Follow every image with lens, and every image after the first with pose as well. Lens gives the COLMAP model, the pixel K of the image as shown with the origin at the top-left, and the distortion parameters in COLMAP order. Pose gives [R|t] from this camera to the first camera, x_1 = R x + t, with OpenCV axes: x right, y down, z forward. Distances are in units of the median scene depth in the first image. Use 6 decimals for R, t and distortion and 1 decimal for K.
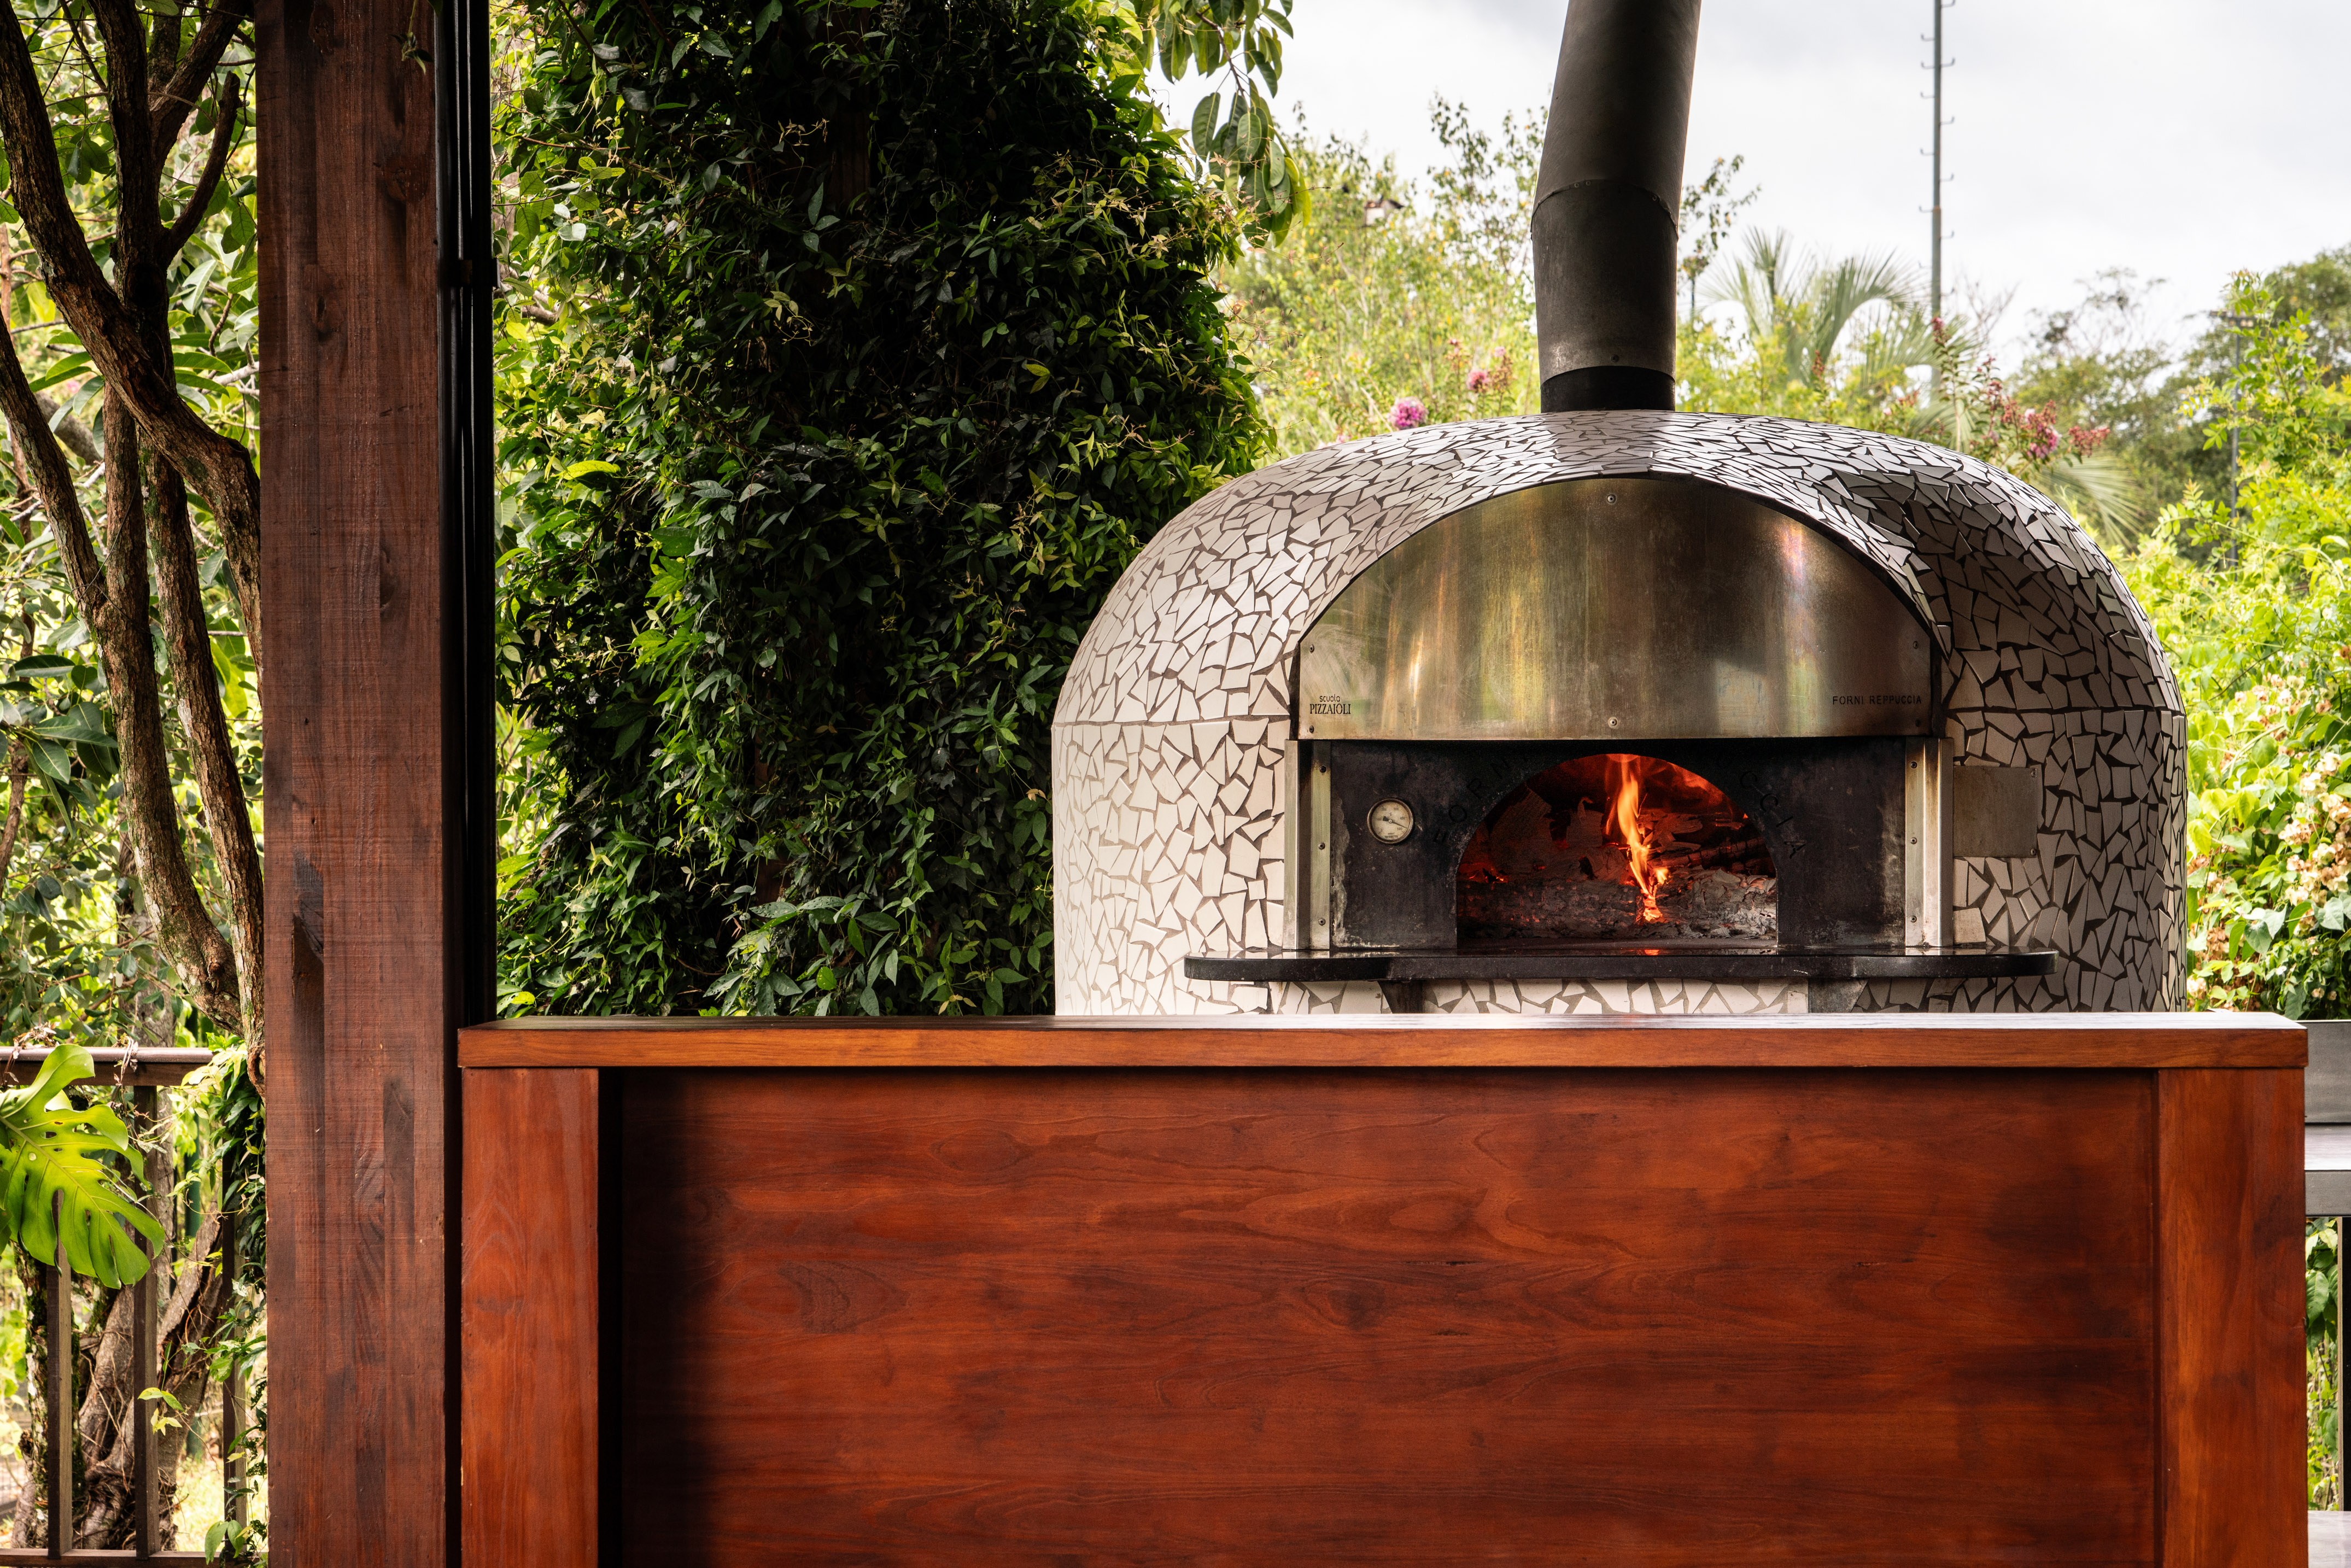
lens RADIAL K [[5518.6, 0, 1174.6], [0, 5518.6, 785.2], [0, 0, 1]] dist [0.151851, 0.000000]
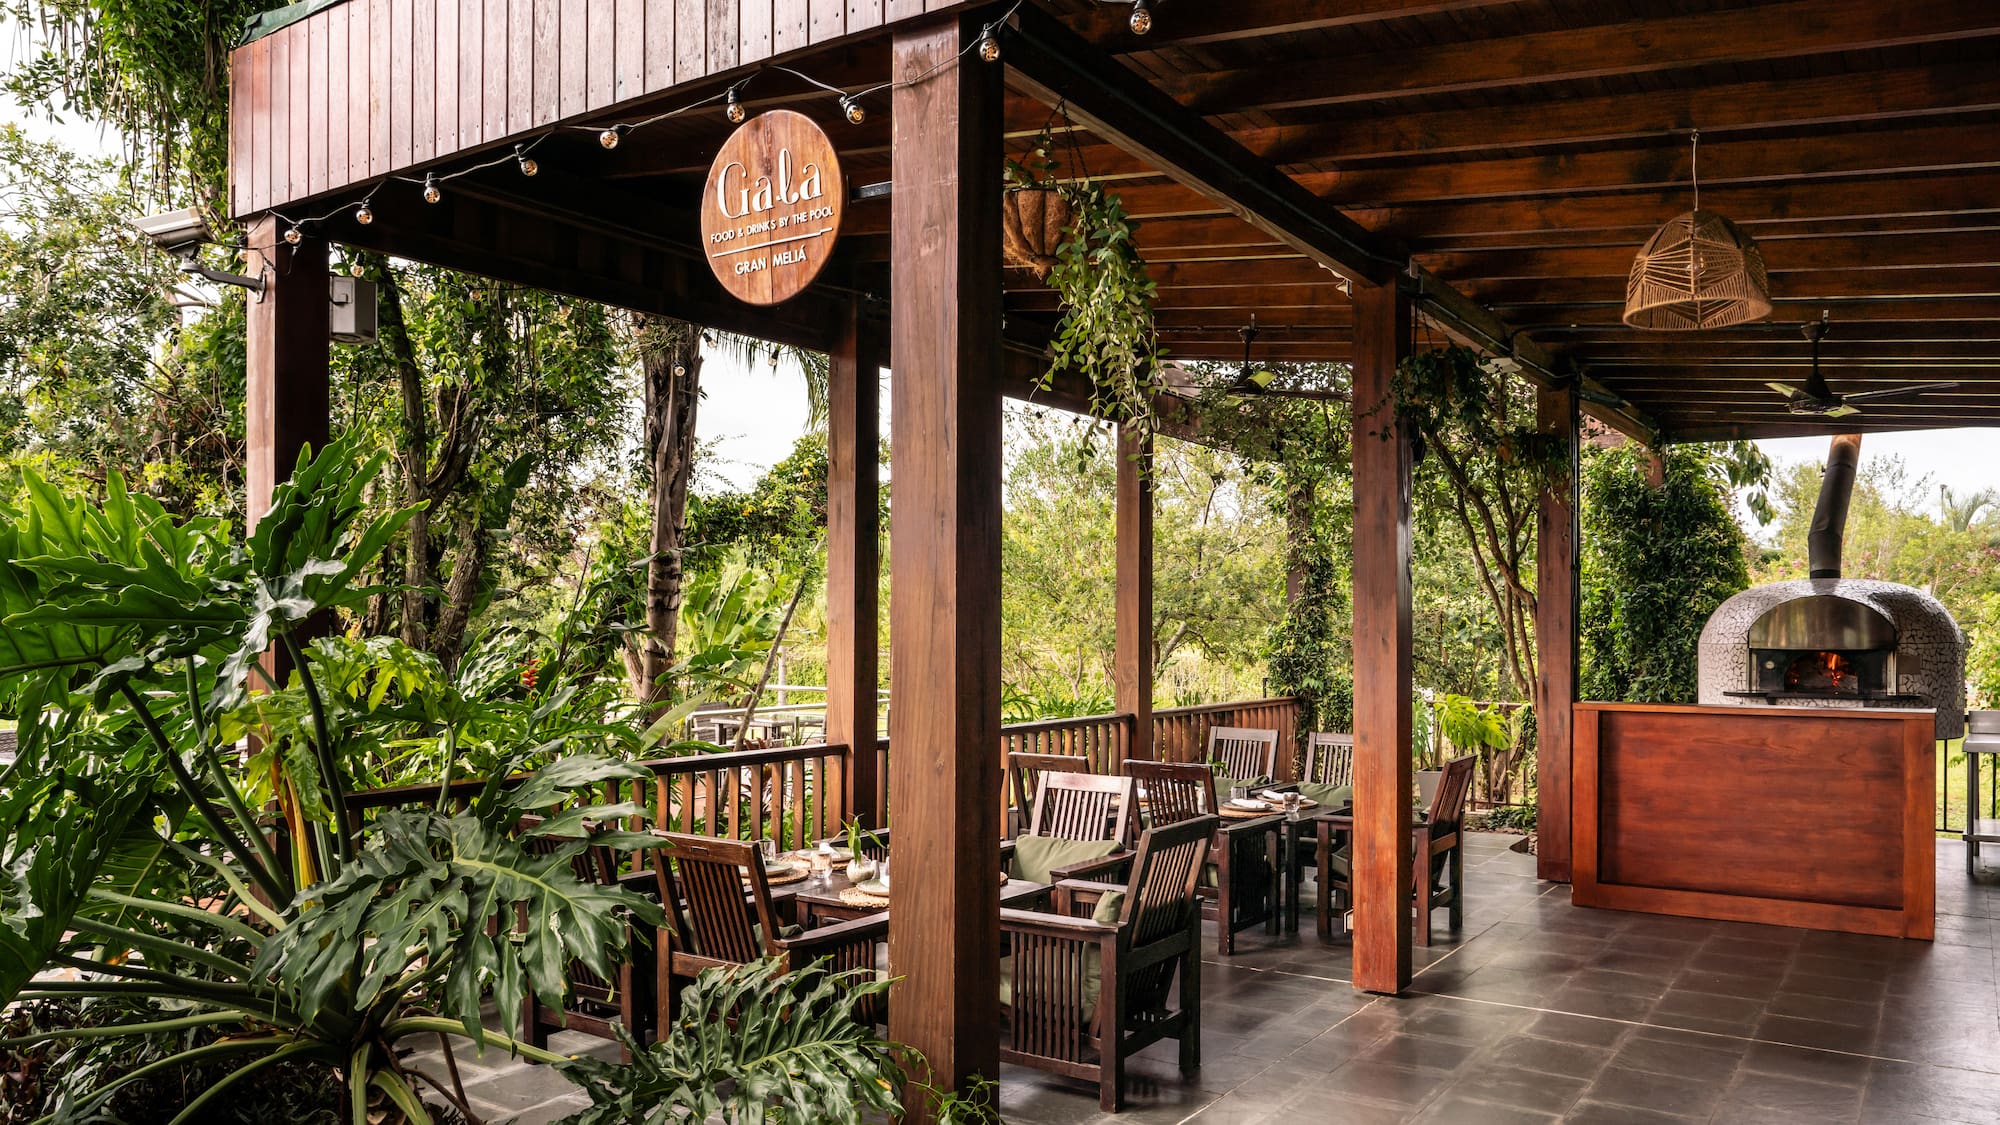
lens RADIAL K [[1888.1, 0, 987.0], [0, 1888.1, 611.5], [0, 0, 1]] dist [-0.000623, 0.000000]
pose [[0.910220, 0.009739, -0.414011, 0.095207], [-0.008425, 0.999952, 0.005001, -0.041372], [0.414040, -0.001064, 0.910258, -0.772681]]
